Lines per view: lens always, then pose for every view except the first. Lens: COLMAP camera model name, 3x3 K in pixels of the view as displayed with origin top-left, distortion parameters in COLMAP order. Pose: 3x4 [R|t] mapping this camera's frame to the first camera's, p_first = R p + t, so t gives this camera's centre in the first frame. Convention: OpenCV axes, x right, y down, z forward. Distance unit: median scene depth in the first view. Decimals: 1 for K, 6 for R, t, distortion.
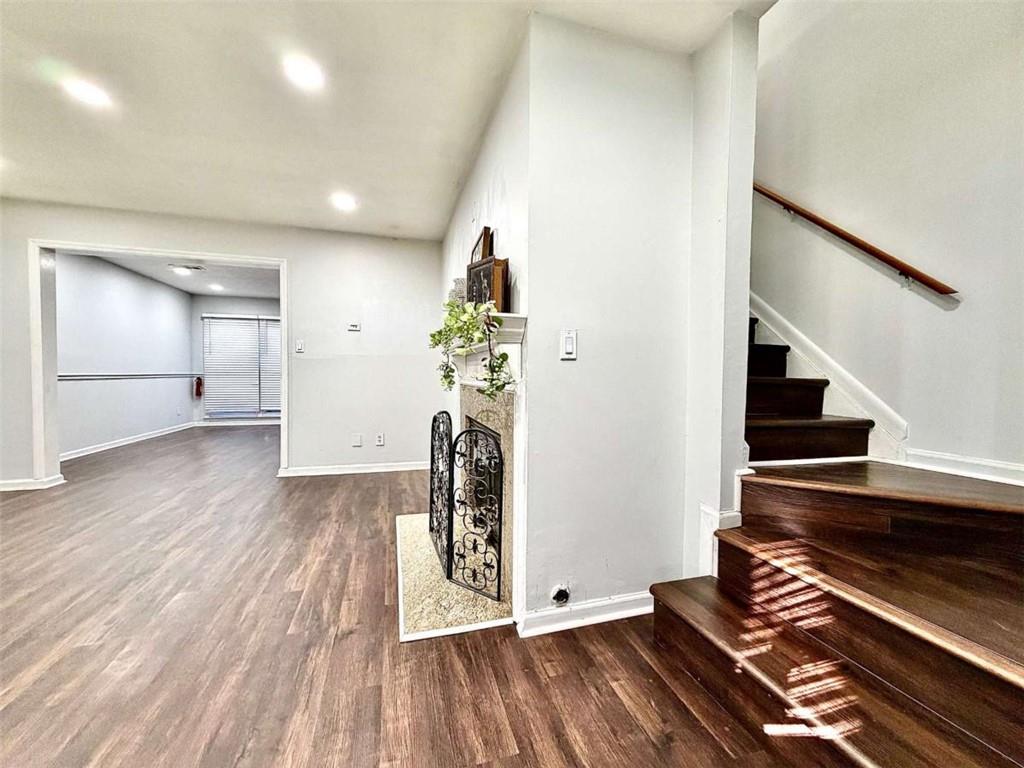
lens RADIAL K [[408.6, 0, 509.7], [0, 408.6, 383.9], [0, 0, 1]] dist [0.000464, 0.000142]
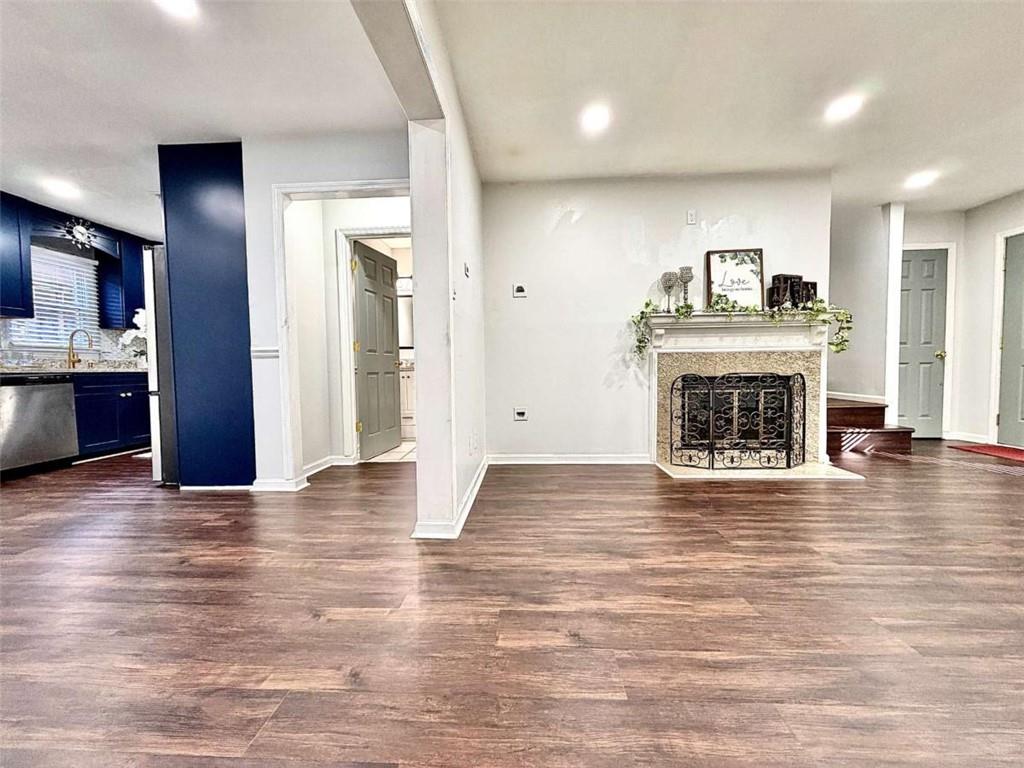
lens RADIAL K [[407.5, 0, 507.0], [0, 407.5, 385.1], [0, 0, 1]] dist [-0.001149, -0.000253]
pose [[0.328669, -0.056395, 0.942760, -1.661375], [0.041620, 0.998111, 0.045196, 0.025199], [-0.943528, 0.024383, 0.330396, 1.246948]]
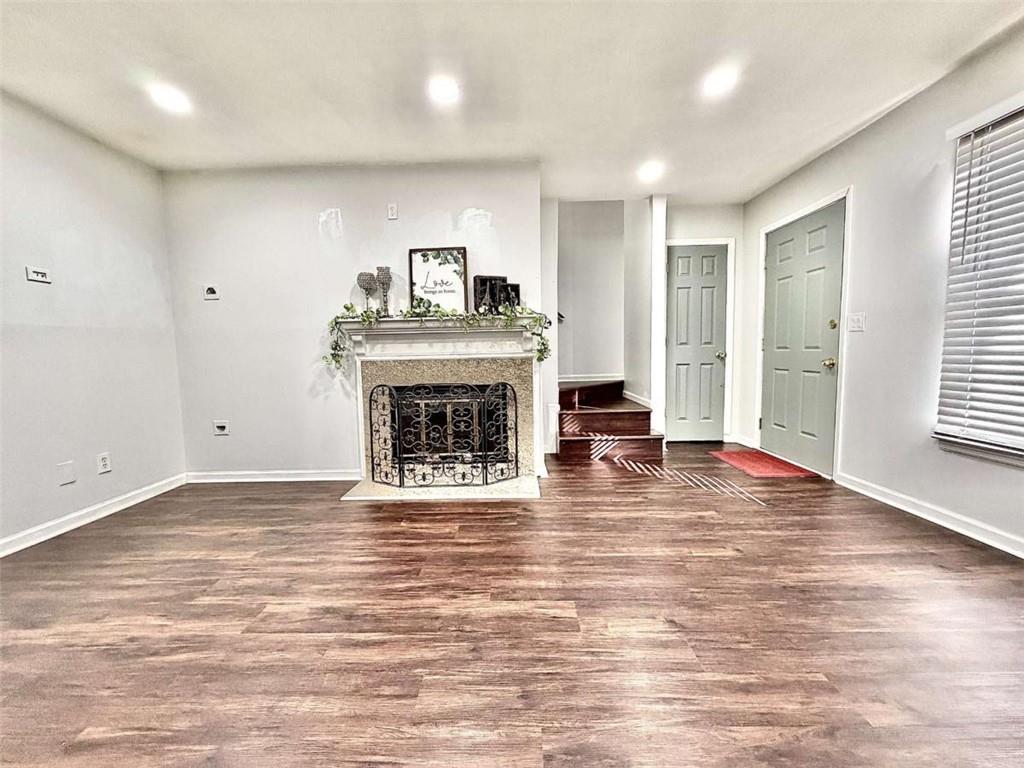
lens RADIAL K [[408.6, 0, 509.7], [0, 408.6, 383.9], [0, 0, 1]] dist [0.000464, 0.000142]
pose [[0.290074, -0.091169, 0.952652, -1.261421], [0.048048, 0.995584, 0.080647, -0.009673], [-0.955797, 0.022379, 0.293174, 0.382806]]
